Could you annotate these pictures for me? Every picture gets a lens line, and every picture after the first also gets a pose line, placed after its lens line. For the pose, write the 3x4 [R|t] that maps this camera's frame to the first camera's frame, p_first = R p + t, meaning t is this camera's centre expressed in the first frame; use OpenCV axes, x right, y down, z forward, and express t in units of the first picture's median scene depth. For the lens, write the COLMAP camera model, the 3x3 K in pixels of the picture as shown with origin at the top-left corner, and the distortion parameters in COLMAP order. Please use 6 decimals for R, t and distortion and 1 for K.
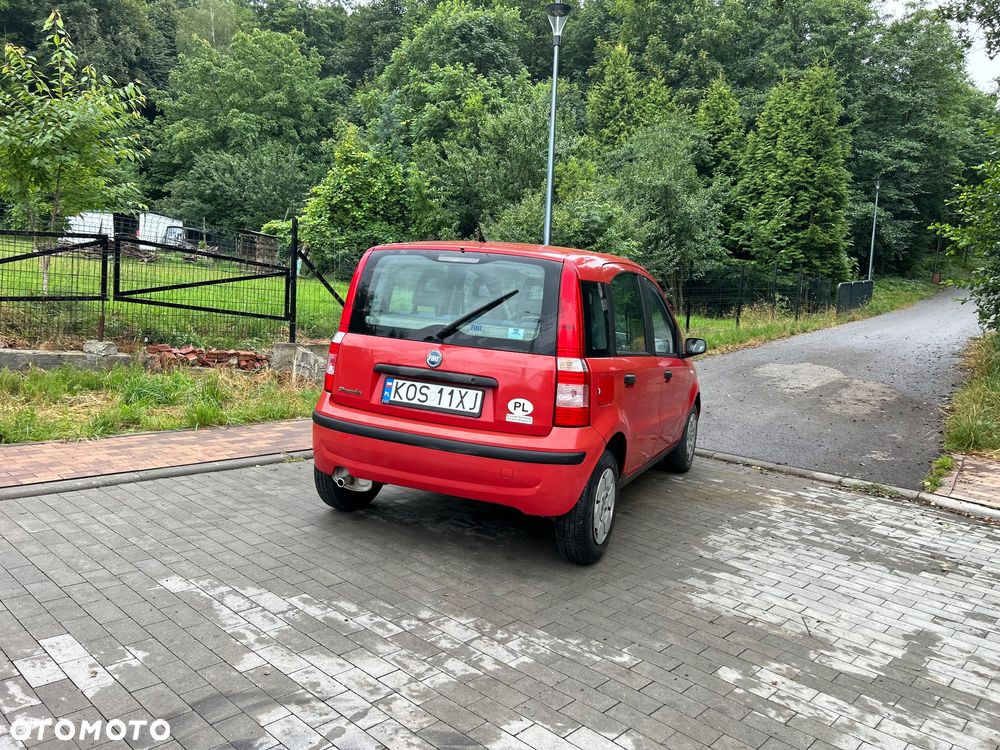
lens RADIAL K [[752.5, 0, 501.6], [0, 752.5, 373.4], [0, 0, 1]] dist [0.046984, -0.051284]
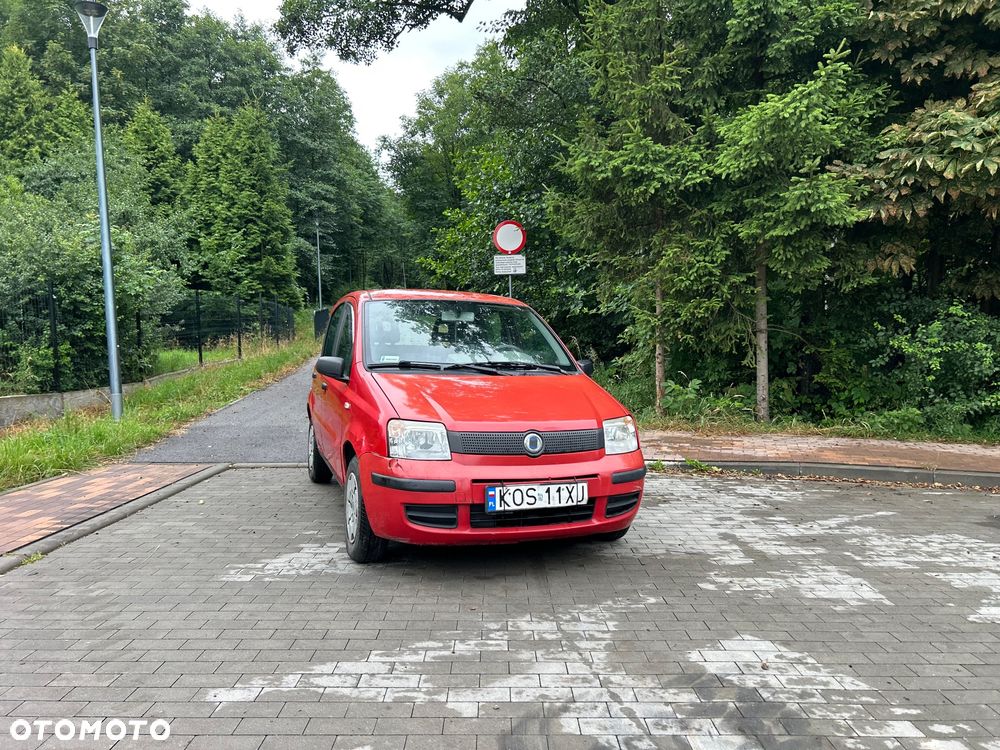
lens RADIAL K [[752.5, 0, 506.0], [0, 752.5, 381.5], [0, 0, 1]] dist [0.046984, -0.051284]
pose [[0.725935, -0.100473, 0.680385, -0.367025], [0.120942, 0.992505, 0.017526, -0.014028], [-0.677047, 0.069565, 0.732645, 0.100220]]
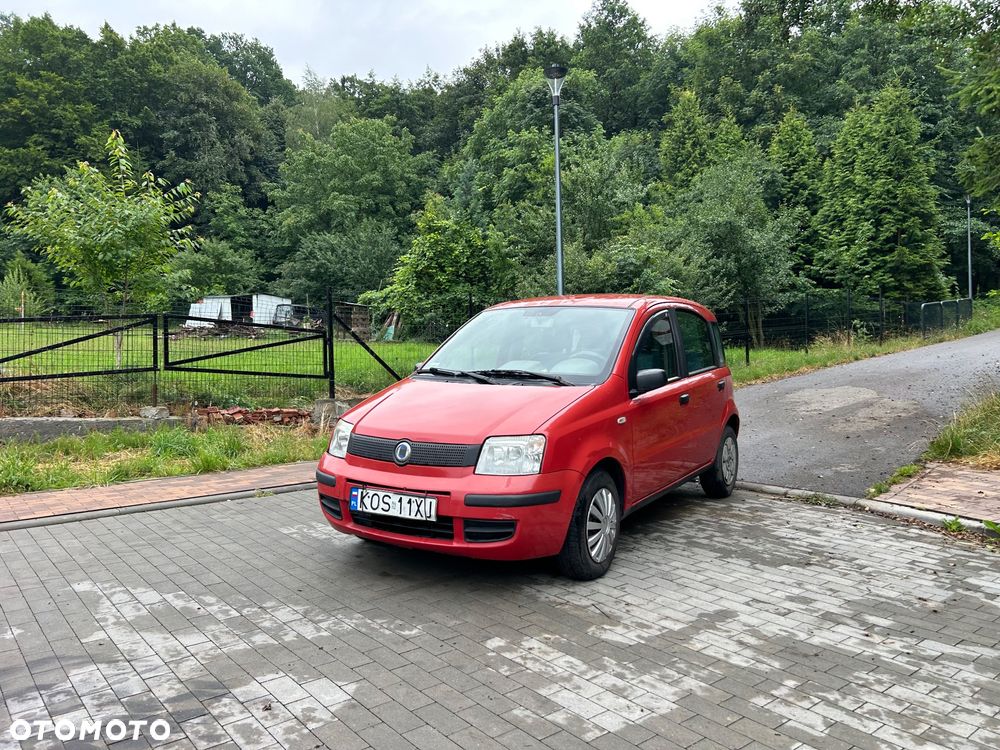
lens RADIAL K [[752.5, 0, 507.1], [0, 752.5, 372.9], [0, 0, 1]] dist [0.046984, -0.051284]
pose [[0.986900, -0.070519, -0.145106, 0.222541], [0.059784, 0.995233, -0.077059, 0.035916], [0.149848, 0.067374, 0.986411, -0.063092]]
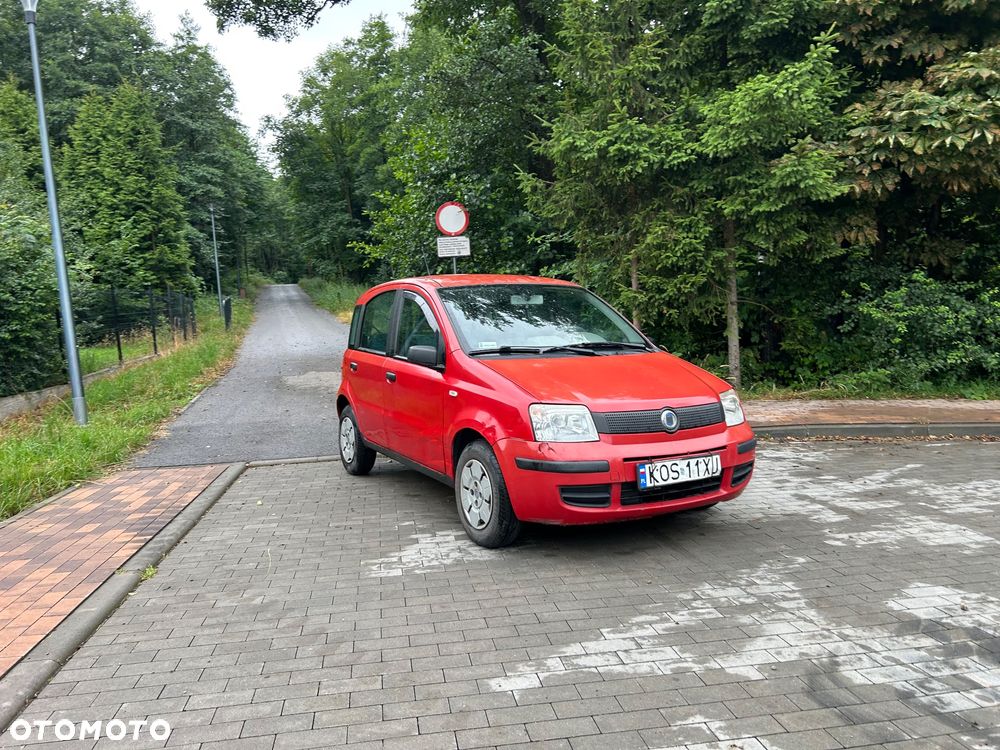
lens RADIAL K [[752.5, 0, 495.0], [0, 752.5, 385.0], [0, 0, 1]] dist [0.046984, -0.051284]
pose [[0.619726, -0.156439, 0.769069, -0.506547], [0.166462, 0.983837, 0.065988, -0.044116], [-0.766962, 0.087127, 0.635750, 0.241495]]
